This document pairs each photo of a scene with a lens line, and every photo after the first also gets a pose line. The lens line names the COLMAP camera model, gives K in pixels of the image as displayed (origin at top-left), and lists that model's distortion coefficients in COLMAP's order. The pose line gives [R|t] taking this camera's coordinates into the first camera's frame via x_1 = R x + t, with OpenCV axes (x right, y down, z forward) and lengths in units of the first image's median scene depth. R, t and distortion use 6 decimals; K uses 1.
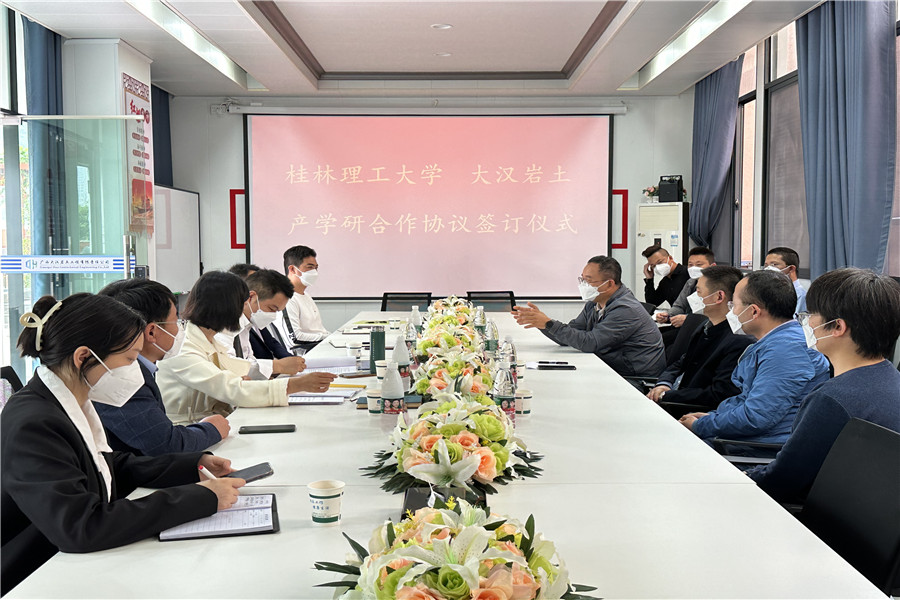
lens RADIAL K [[1023.1, 0, 450.0], [0, 1023.1, 300.0], [0, 0, 1]] dist [0.149252, -0.320072]
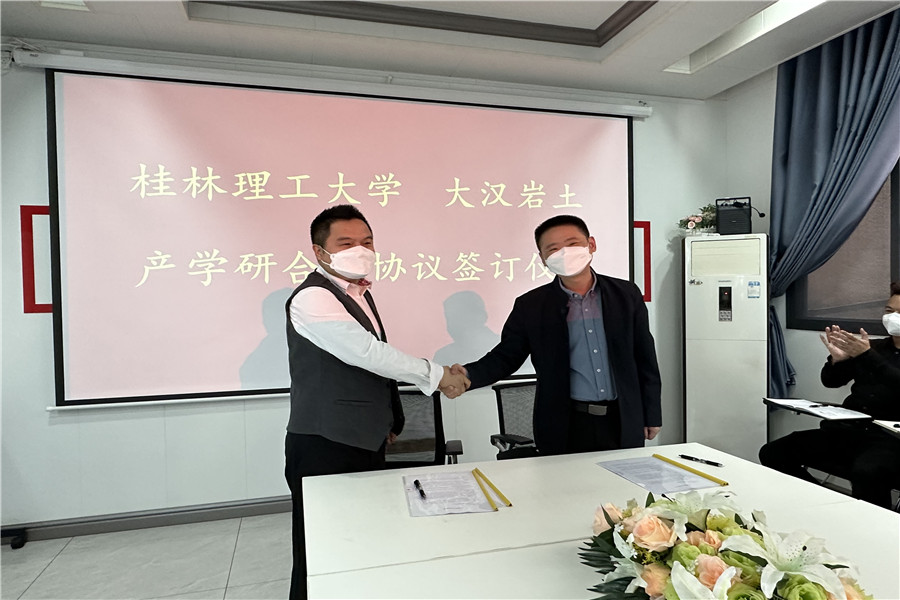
lens RADIAL K [[591.0, 0, 450.0], [0, 591.0, 300.0], [0, 0, 1]] dist [0.002027, 0.001276]
pose [[0.963759, -0.014448, 0.266383, -0.080919], [0.026985, 0.998690, -0.043464, -0.038867], [-0.265406, 0.049077, 0.962887, 0.666842]]
